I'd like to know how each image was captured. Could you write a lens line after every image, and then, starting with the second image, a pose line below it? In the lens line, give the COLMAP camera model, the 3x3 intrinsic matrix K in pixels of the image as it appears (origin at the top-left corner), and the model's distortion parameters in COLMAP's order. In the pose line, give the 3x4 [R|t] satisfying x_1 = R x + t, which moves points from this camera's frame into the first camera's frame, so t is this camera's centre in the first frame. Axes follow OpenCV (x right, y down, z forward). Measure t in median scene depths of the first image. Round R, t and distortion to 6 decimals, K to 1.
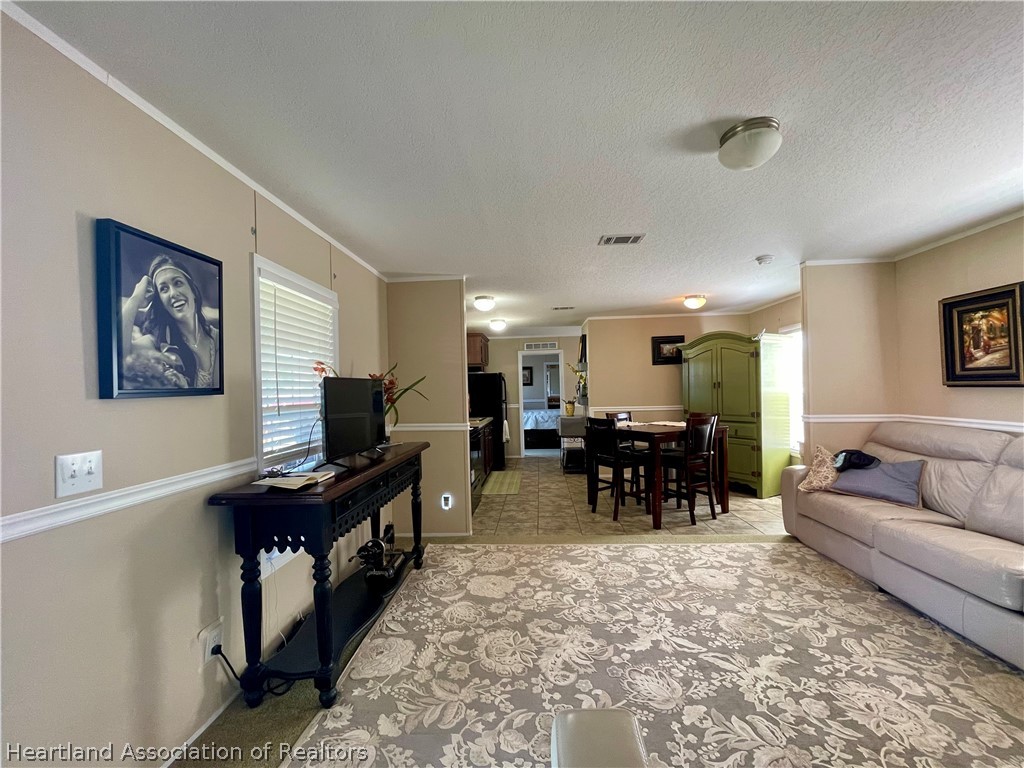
lens RADIAL K [[414.3, 0, 508.0], [0, 414.3, 385.7], [0, 0, 1]] dist [0.002724, 0.000663]
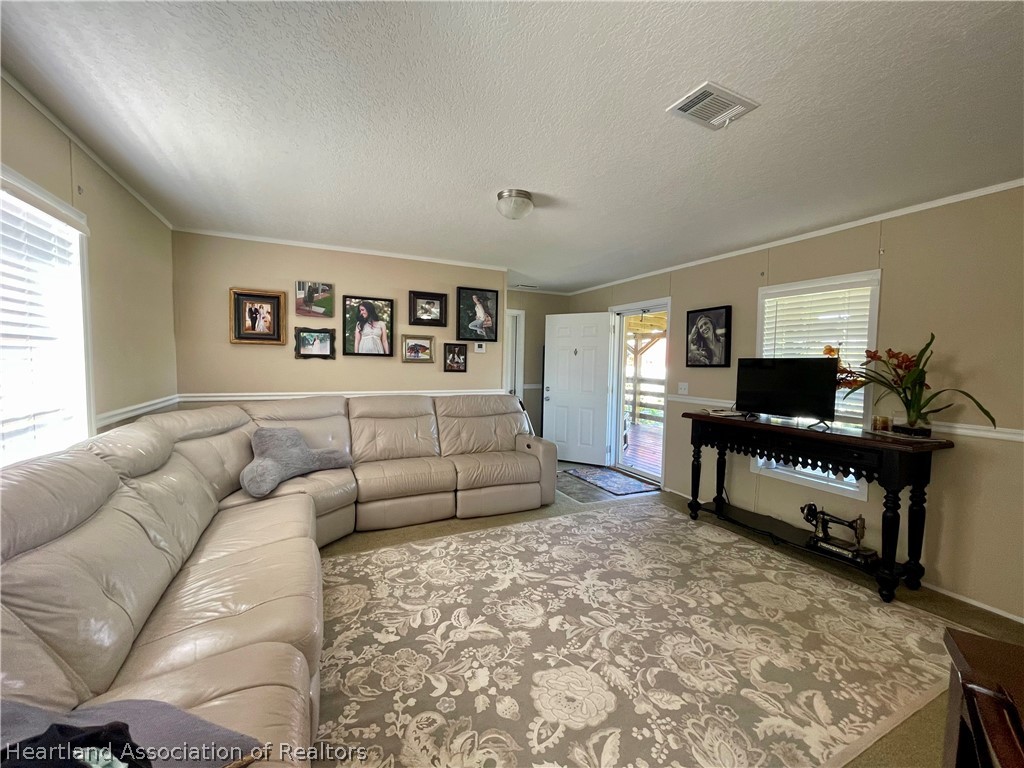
lens RADIAL K [[414.3, 0, 511.9], [0, 414.3, 386.1], [0, 0, 1]] dist [0.002724, 0.000663]
pose [[-0.869274, 0.035672, -0.493042, 1.050674], [0.007953, 0.998273, 0.058205, -0.012400], [0.494266, 0.046675, -0.868057, 1.813671]]
